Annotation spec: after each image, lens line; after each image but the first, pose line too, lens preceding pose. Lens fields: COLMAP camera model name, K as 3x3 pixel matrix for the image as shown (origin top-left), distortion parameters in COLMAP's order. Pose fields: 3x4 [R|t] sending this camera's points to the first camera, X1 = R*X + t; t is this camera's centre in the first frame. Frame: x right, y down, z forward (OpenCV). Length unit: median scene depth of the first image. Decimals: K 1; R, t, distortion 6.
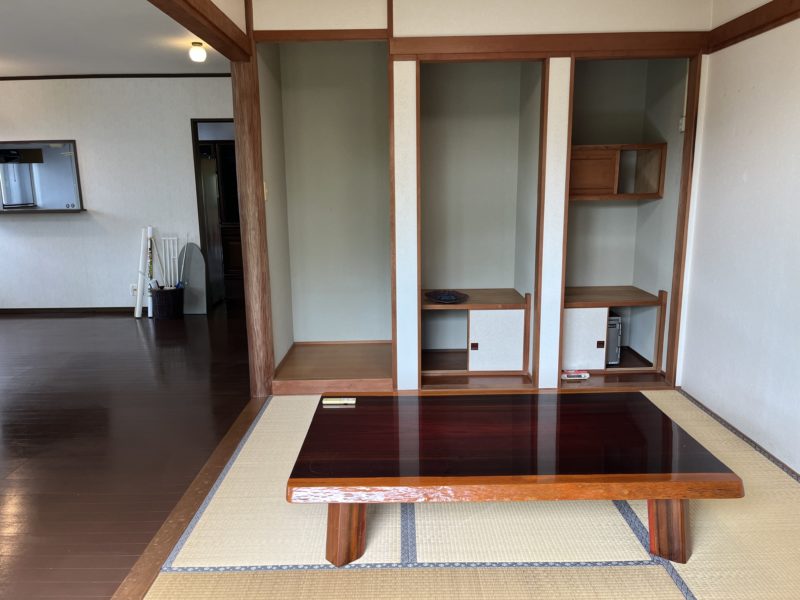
lens RADIAL K [[607.9, 0, 400.0], [0, 607.9, 300.0], [0, 0, 1]] dist [0.070163, -0.098181]
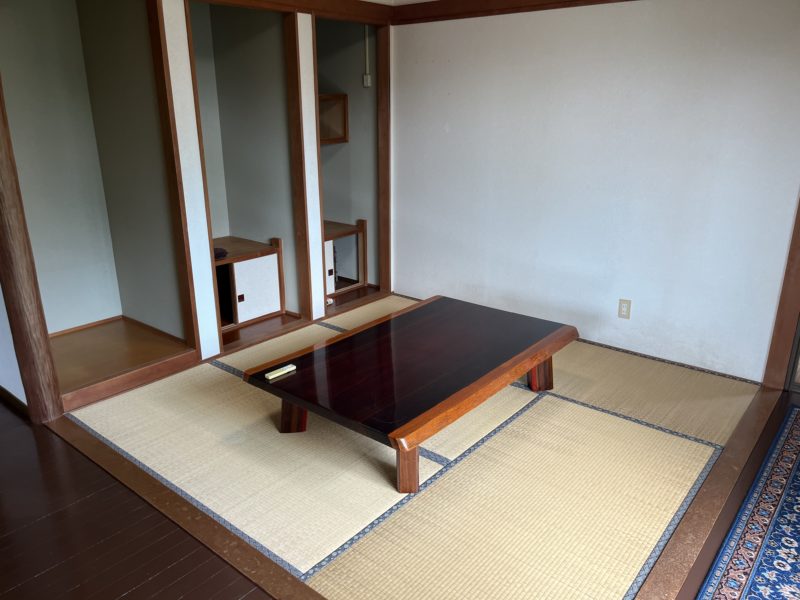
lens RADIAL K [[607.9, 0, 400.0], [0, 607.9, 300.0], [0, 0, 1]] dist [0.070163, -0.098181]
pose [[0.638576, -0.225079, 0.735908, -0.517829], [0.137339, 0.974252, 0.178802, -0.074487], [-0.757205, -0.013110, 0.653046, 0.161555]]
